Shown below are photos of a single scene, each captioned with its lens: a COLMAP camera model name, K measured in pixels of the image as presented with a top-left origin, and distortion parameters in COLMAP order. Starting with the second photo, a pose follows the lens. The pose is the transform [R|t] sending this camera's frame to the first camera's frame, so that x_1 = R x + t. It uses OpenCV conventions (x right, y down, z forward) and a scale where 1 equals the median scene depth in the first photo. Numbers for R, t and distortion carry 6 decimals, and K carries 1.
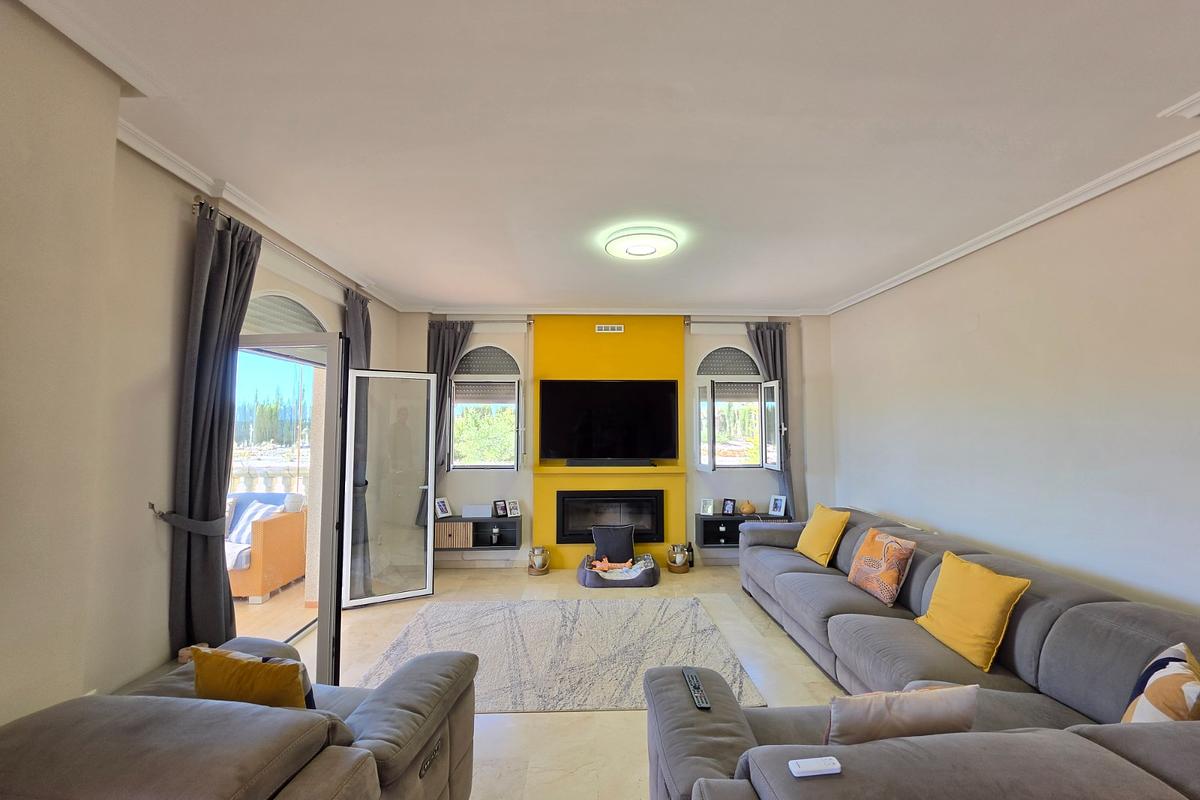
lens RADIAL K [[484.5, 0, 600.0], [0, 484.5, 400.0], [0, 0, 1]] dist [-0.009524, 0.003757]
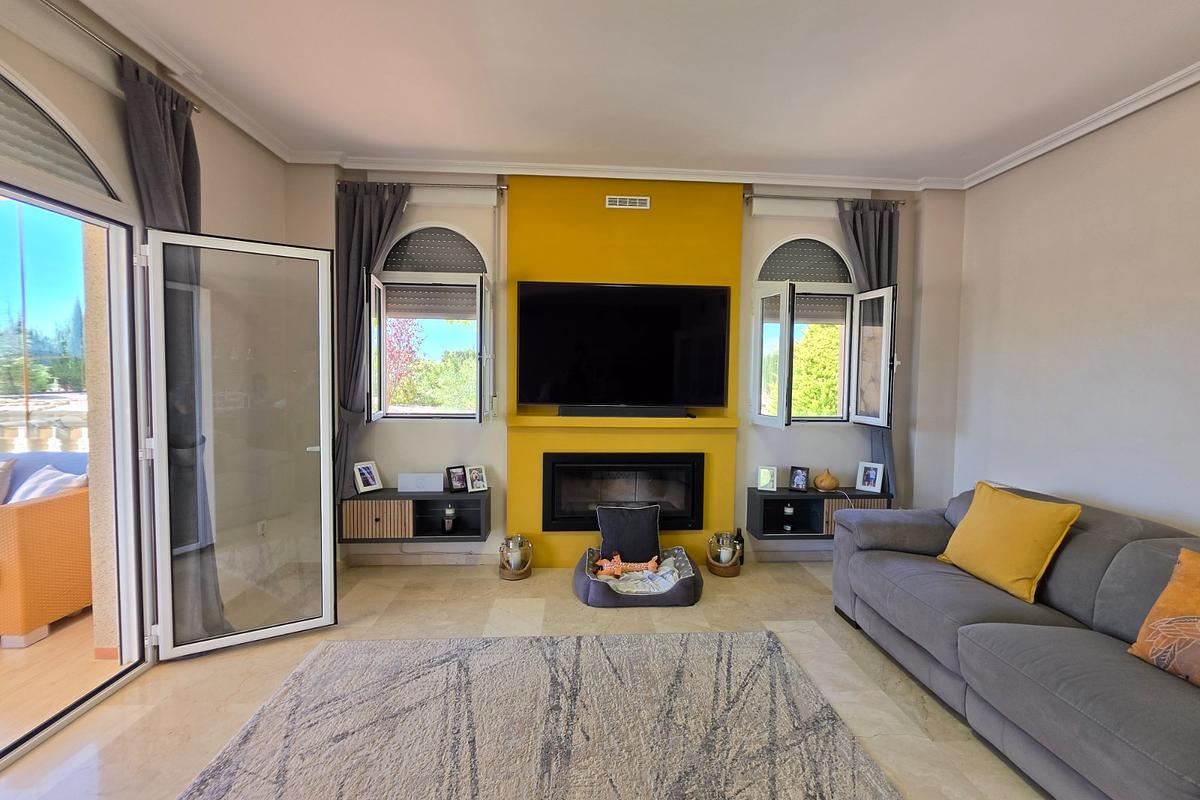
lens RADIAL K [[484.5, 0, 600.0], [0, 484.5, 400.0], [0, 0, 1]] dist [-0.009524, 0.003757]
pose [[0.999624, 0.013119, 0.024069, -0.029601], [-0.015499, 0.994711, 0.101534, 0.049262], [-0.022610, -0.101869, 0.994541, 0.357928]]
